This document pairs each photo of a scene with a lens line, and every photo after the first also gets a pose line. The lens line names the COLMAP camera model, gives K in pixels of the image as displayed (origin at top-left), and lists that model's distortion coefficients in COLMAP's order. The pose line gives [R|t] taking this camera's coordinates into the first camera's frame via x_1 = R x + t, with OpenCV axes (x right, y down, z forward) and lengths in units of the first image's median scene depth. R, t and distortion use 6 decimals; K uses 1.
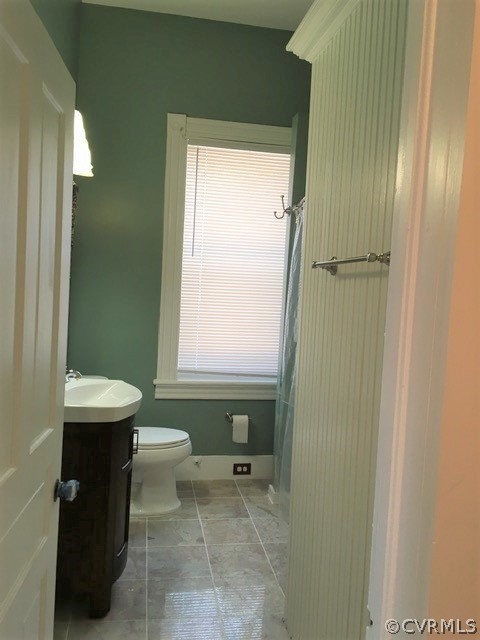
lens RADIAL K [[530.9, 0, 240.0], [0, 530.9, 320.0], [0, 0, 1]] dist [0.084352, -0.099829]
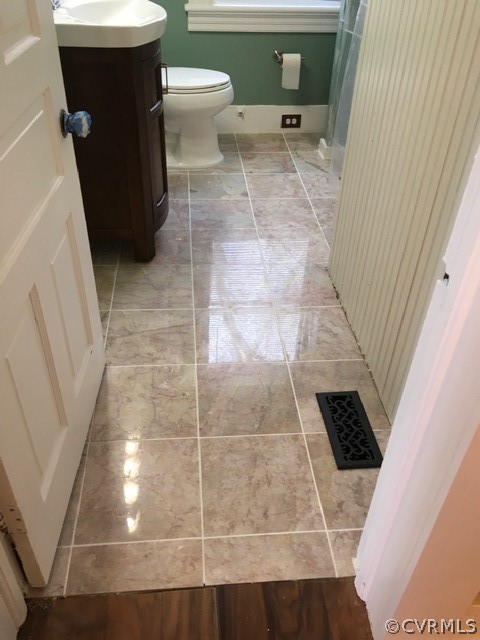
lens RADIAL K [[530.9, 0, 240.0], [0, 530.9, 320.0], [0, 0, 1]] dist [0.084352, -0.099829]
pose [[0.996411, 0.034984, -0.077075, -0.000661], [0.015336, 0.820899, 0.570868, 0.048772], [0.083242, -0.570001, 0.817416, 0.090658]]
